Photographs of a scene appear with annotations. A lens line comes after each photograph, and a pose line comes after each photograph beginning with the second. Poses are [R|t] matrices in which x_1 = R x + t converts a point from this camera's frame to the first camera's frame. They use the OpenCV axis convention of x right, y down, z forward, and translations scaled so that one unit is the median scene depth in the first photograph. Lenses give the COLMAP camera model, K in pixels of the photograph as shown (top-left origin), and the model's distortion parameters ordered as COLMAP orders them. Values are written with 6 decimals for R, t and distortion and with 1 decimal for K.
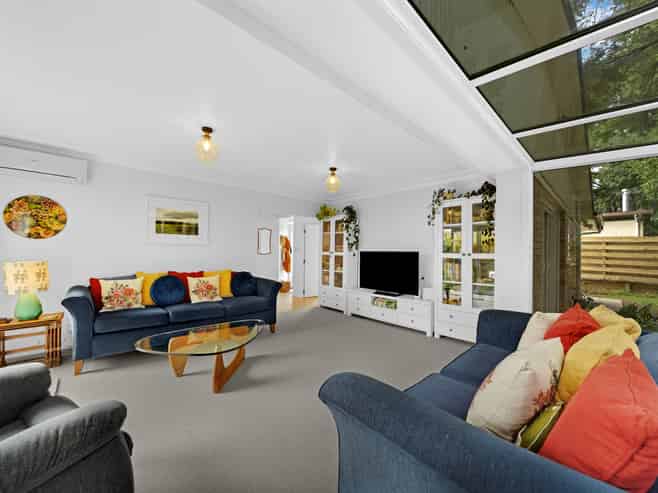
lens RADIAL K [[264.3, 0, 327.0], [0, 264.3, 248.4], [0, 0, 1]] dist [0.000051, -0.000016]
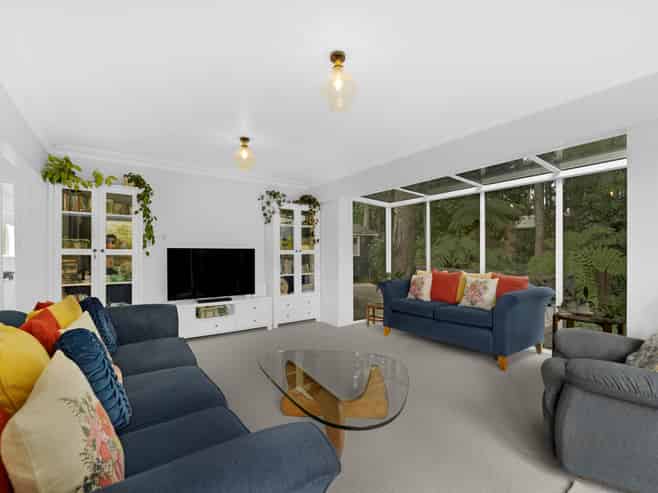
lens RADIAL K [[264.3, 0, 326.5], [0, 264.3, 249.9], [0, 0, 1]] dist [0.000051, -0.000016]
pose [[0.168885, -0.009721, 0.985588, -0.569787], [-0.016008, 0.999792, 0.012604, 0.001136], [-0.985506, -0.017906, 0.168694, 0.574039]]
